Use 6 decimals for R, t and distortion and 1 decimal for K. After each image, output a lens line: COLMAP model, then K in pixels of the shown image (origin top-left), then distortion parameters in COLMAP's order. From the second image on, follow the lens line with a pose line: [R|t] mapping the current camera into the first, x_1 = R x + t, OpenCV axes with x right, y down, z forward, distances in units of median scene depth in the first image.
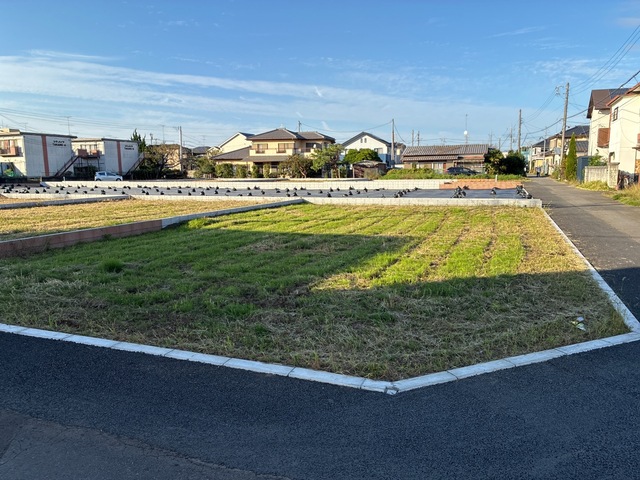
lens RADIAL K [[486.6, 0, 325.3], [0, 486.6, 241.2], [0, 0, 1]] dist [0.054329, -0.055853]
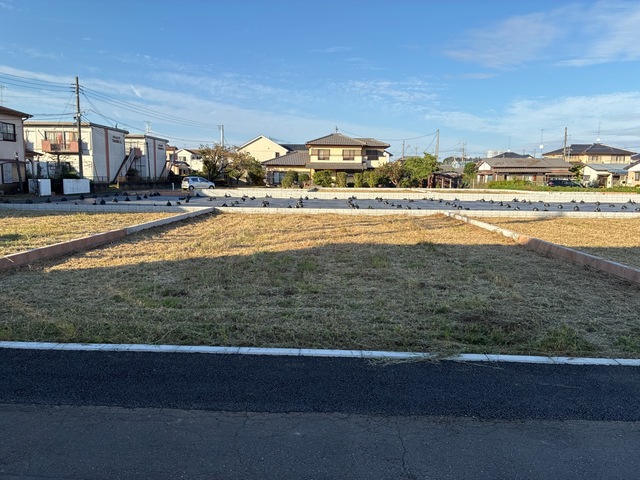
lens RADIAL K [[486.6, 0, 315.8], [0, 486.6, 255.0], [0, 0, 1]] dist [0.054329, -0.055853]
pose [[0.948132, -0.027920, 0.316648, -0.502046], [0.023938, 0.999578, 0.016458, -0.020089], [-0.316974, -0.008024, 0.948400, 0.158701]]
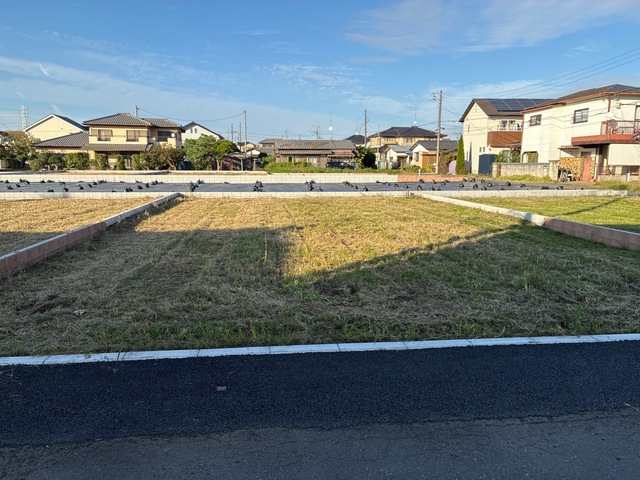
lens RADIAL K [[486.6, 0, 321.1], [0, 486.6, 242.1], [0, 0, 1]] dist [0.054329, -0.055853]
pose [[0.886337, -0.062166, 0.458850, -0.230417], [0.054794, 0.998065, 0.029377, -0.008871], [-0.459788, -0.000896, 0.888028, 0.069532]]
